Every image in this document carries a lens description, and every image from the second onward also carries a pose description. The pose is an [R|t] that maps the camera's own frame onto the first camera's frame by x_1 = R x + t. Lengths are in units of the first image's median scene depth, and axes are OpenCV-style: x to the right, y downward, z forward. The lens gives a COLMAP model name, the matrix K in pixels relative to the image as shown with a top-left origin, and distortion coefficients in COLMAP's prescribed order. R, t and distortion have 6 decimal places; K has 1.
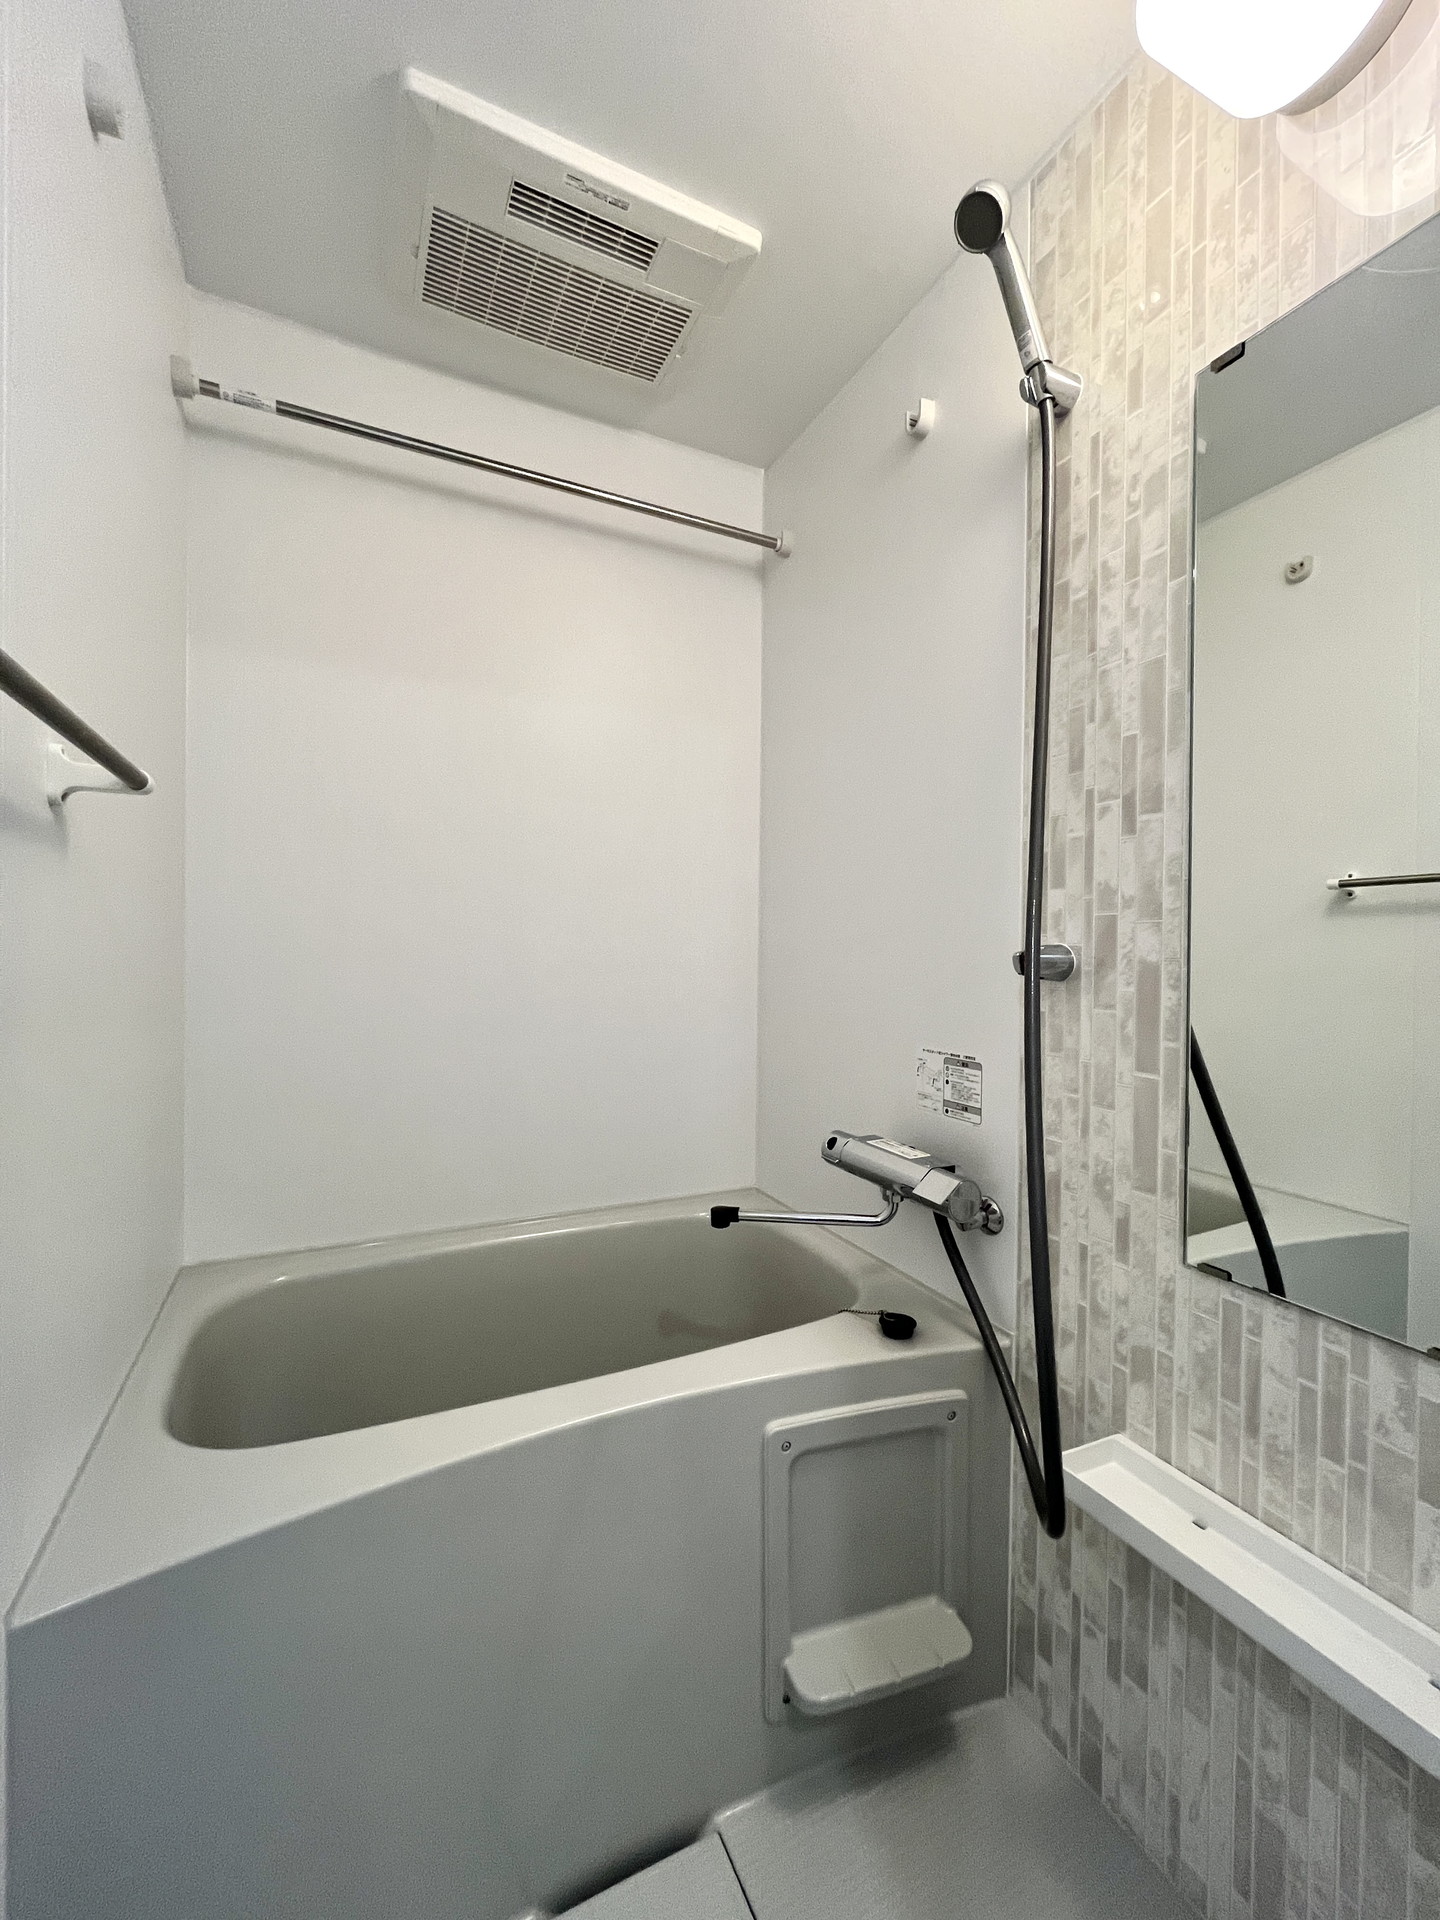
lens RADIAL K [[780.5, 0, 724.6], [0, 780.5, 959.6], [0, 0, 1]] dist [-0.004598, 0.000408]
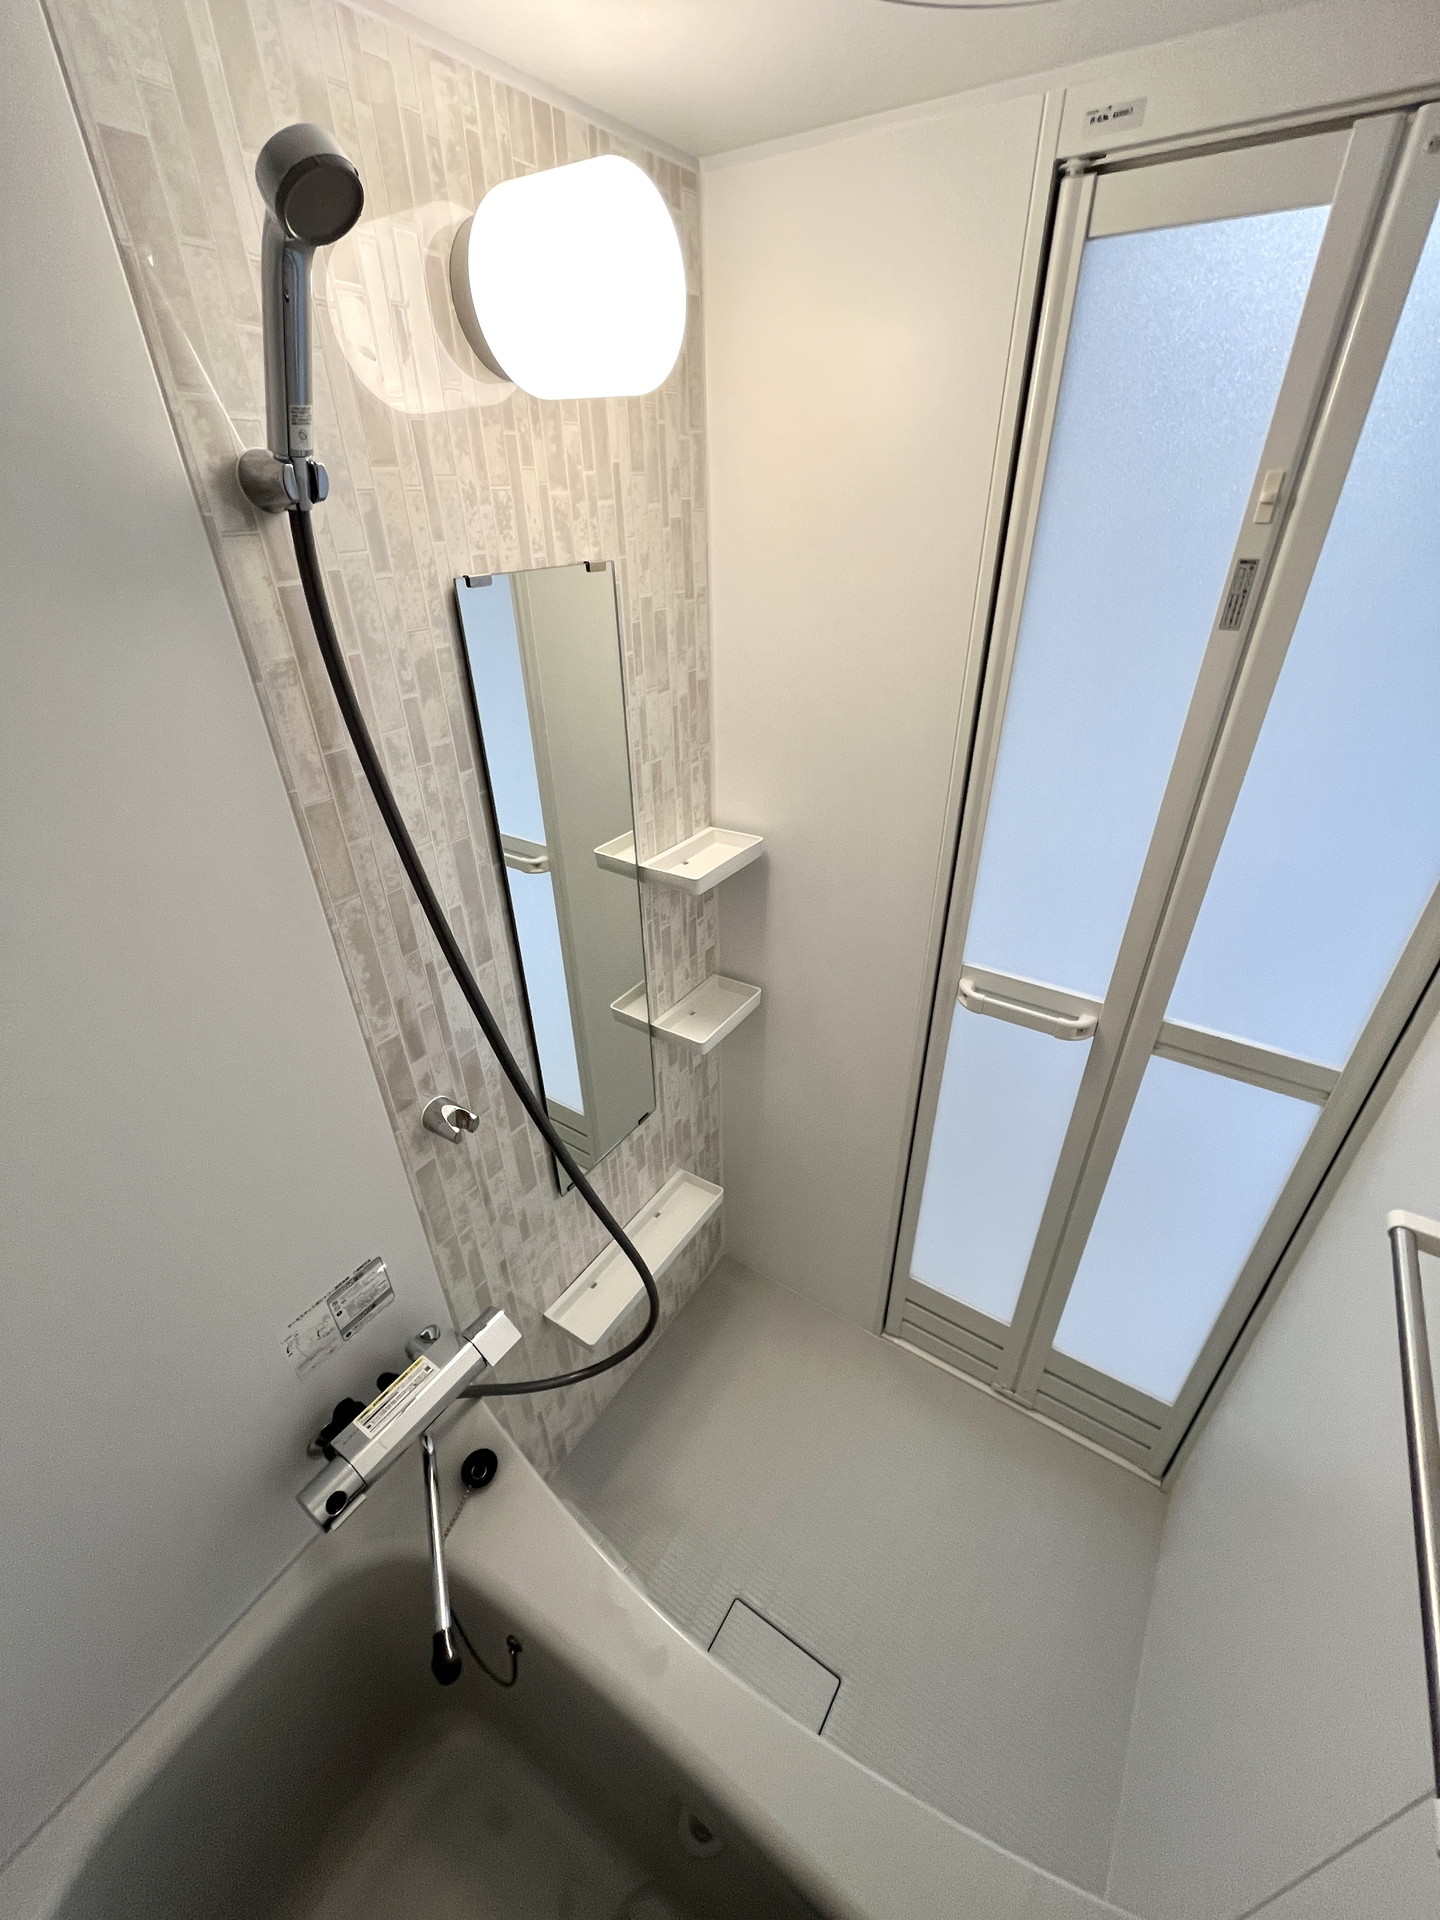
lens RADIAL K [[780.5, 0, 722.7], [0, 780.5, 958.4], [0, 0, 1]] dist [-0.004598, 0.000408]
pose [[-0.518751, -0.443195, 0.731078, -0.490477], [0.016951, 0.849637, 0.527096, -0.798001], [-0.854757, 0.285825, -0.433237, 1.187892]]
